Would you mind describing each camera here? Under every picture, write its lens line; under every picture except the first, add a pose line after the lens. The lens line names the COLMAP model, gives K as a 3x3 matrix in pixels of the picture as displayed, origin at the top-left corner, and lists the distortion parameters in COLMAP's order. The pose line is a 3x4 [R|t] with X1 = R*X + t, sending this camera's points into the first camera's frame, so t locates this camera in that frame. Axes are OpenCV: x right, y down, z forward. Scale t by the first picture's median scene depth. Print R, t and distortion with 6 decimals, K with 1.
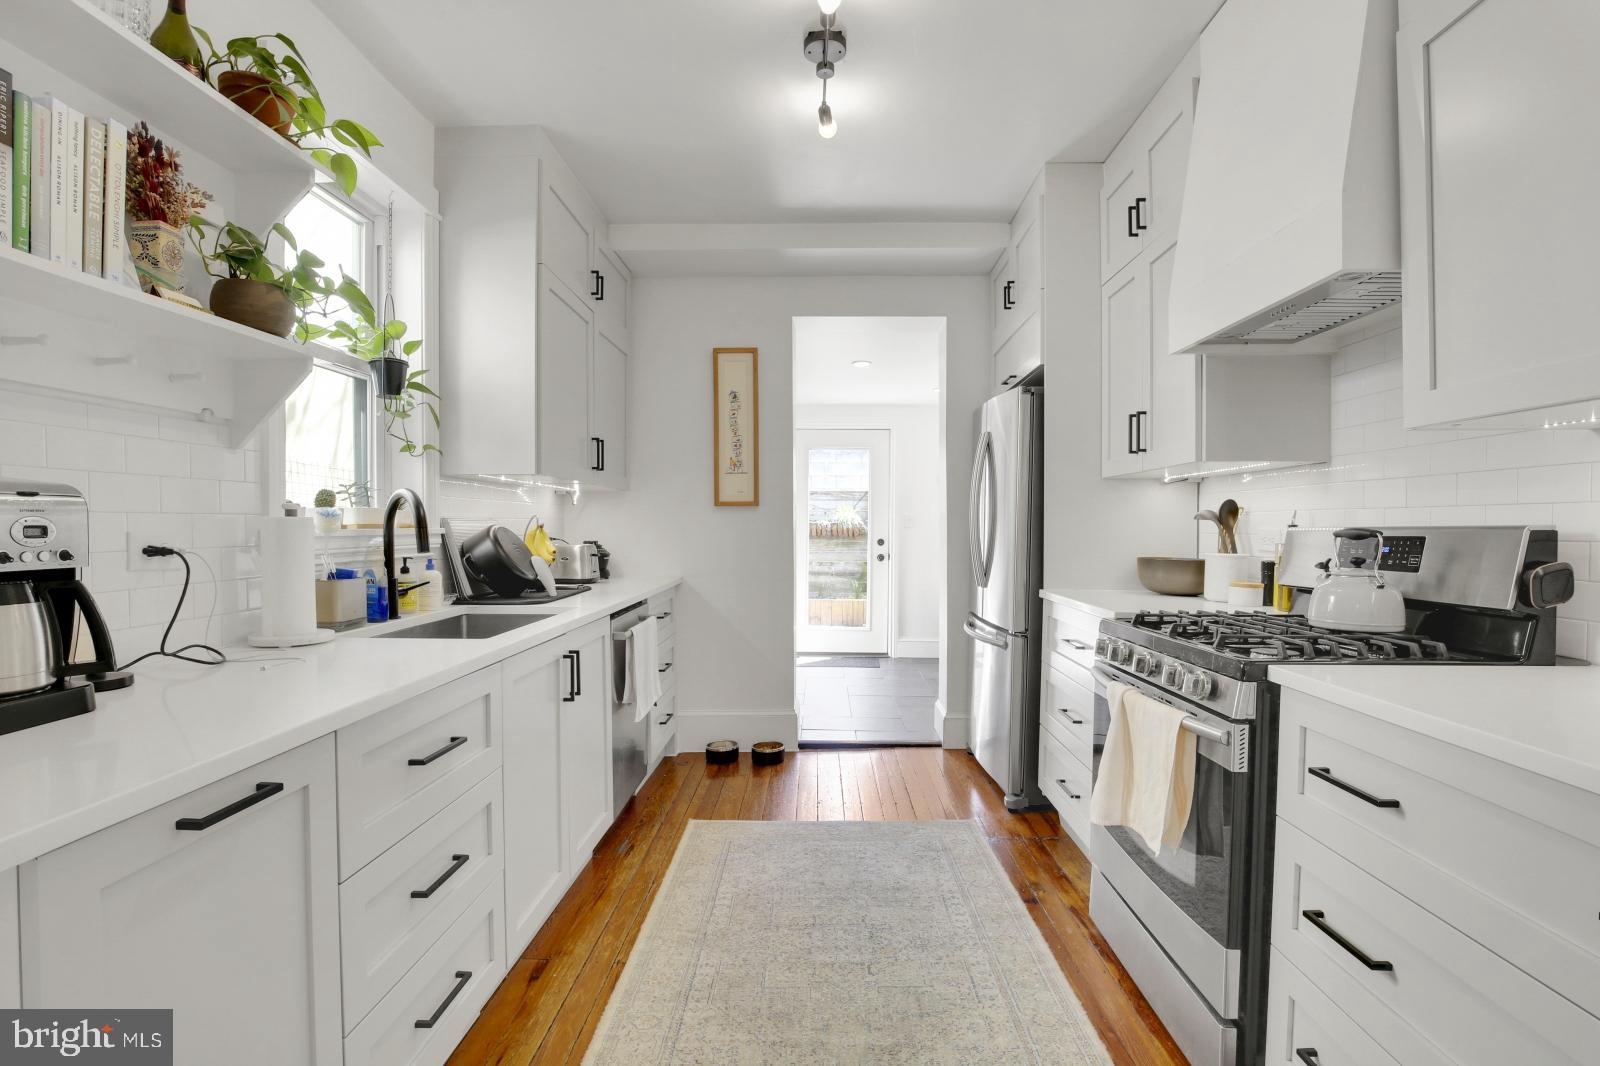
lens RADIAL K [[758.7, 0, 802.1], [0, 758.7, 536.6], [0, 0, 1]] dist [-0.028611, 0.004204]
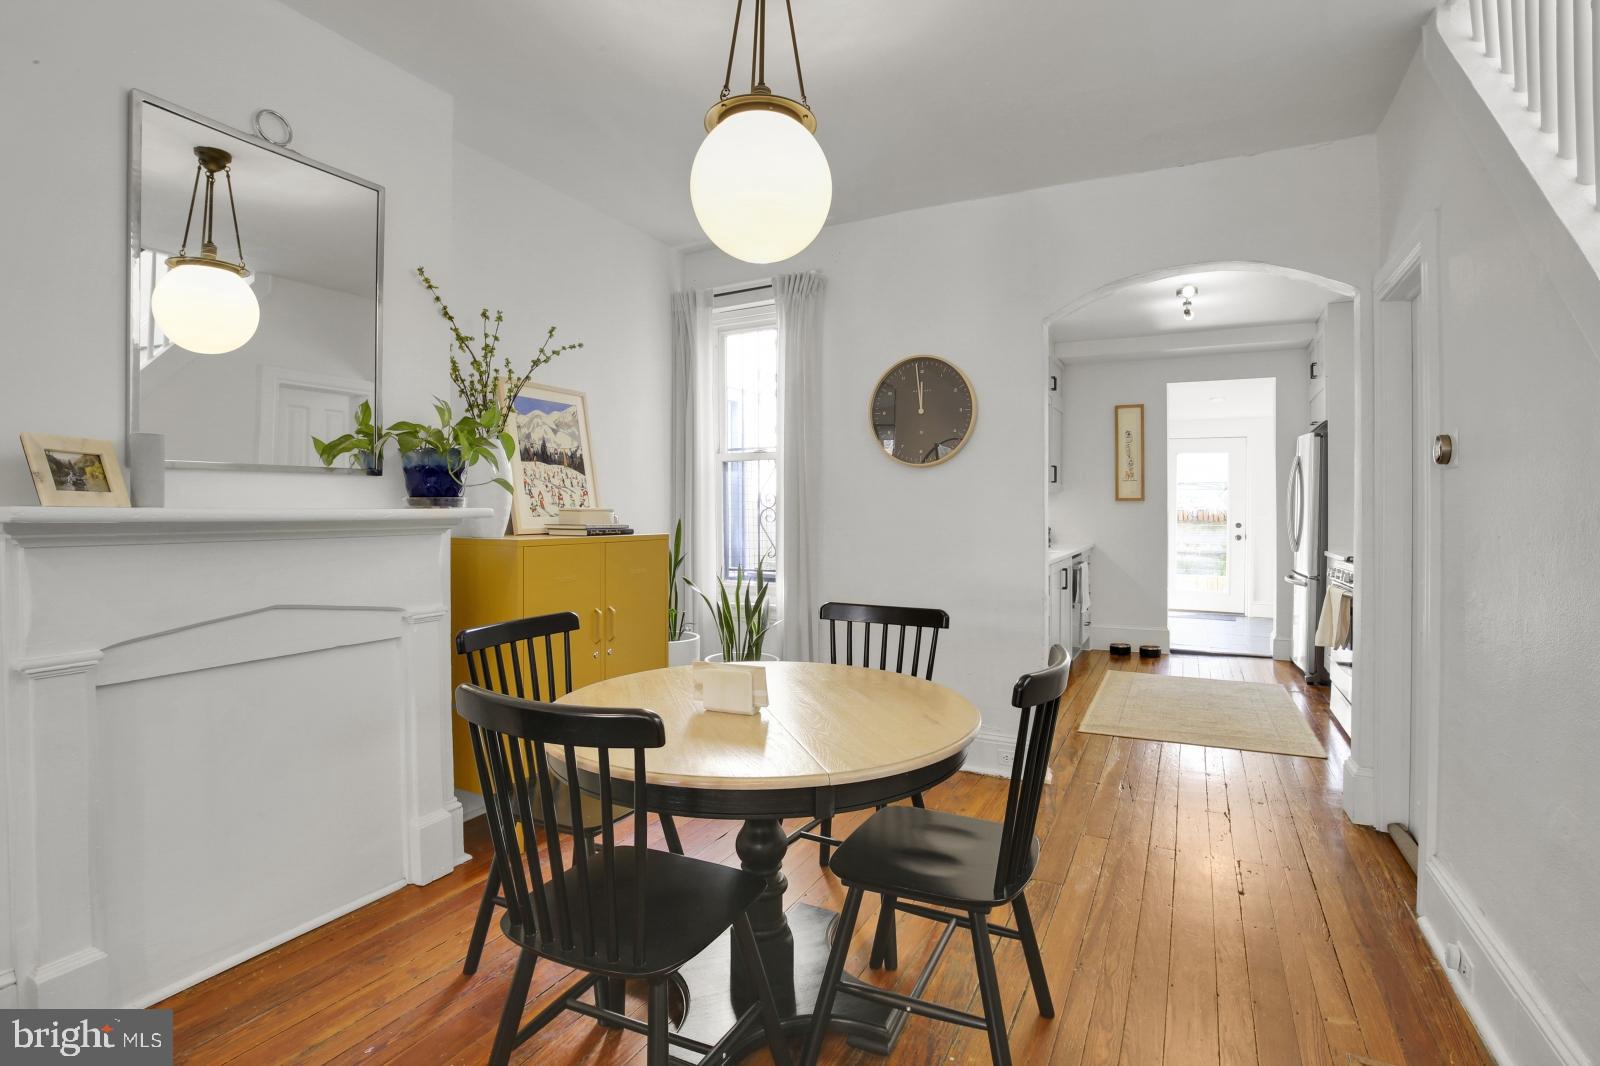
lens RADIAL K [[769.4, 0, 792.4], [0, 769.4, 521.2], [0, 0, 1]] dist [-0.044554, -0.001015]
pose [[0.897455, 0.004911, -0.441078, -0.017114], [-0.005460, 0.999985, 0.000025, 0.008885], [0.441072, 0.002385, 0.897469, -0.992334]]
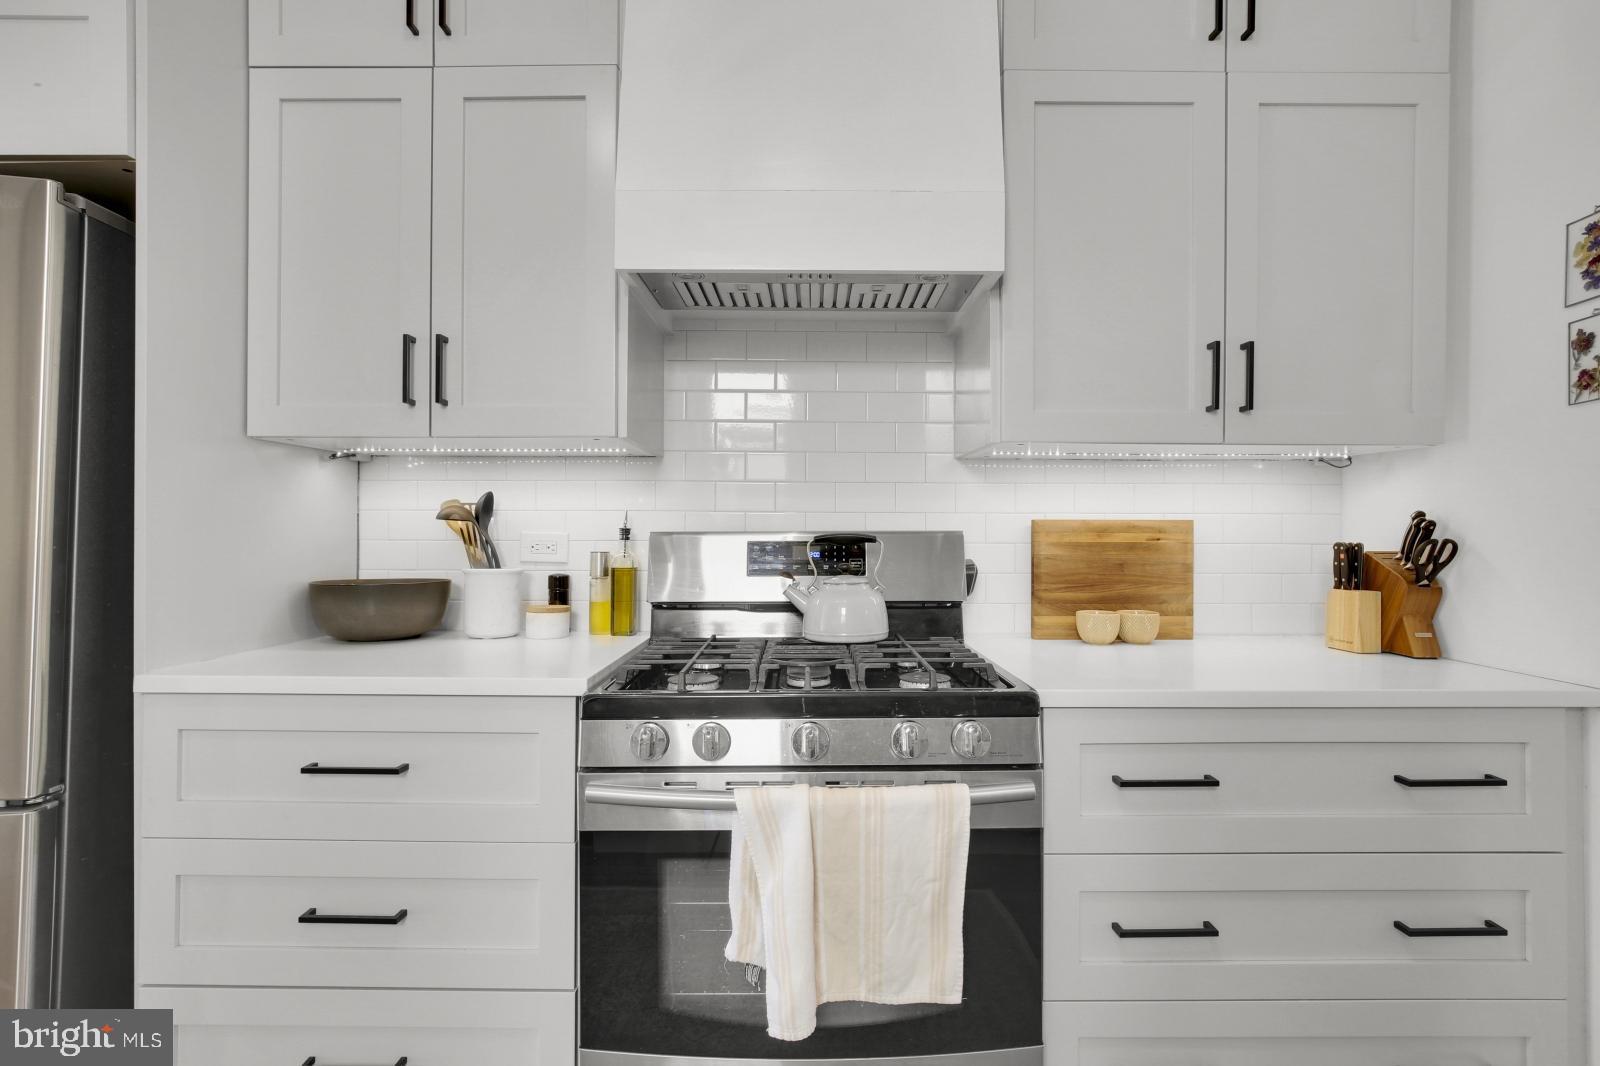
lens RADIAL K [[758.7, 0, 801.1], [0, 758.7, 548.1], [0, 0, 1]] dist [-0.028611, 0.004204]
pose [[-0.034895, -0.016702, 0.999251, -0.121100], [0.008521, 0.999819, 0.017009, -0.004710], [-0.999355, 0.009108, -0.034746, 0.578483]]
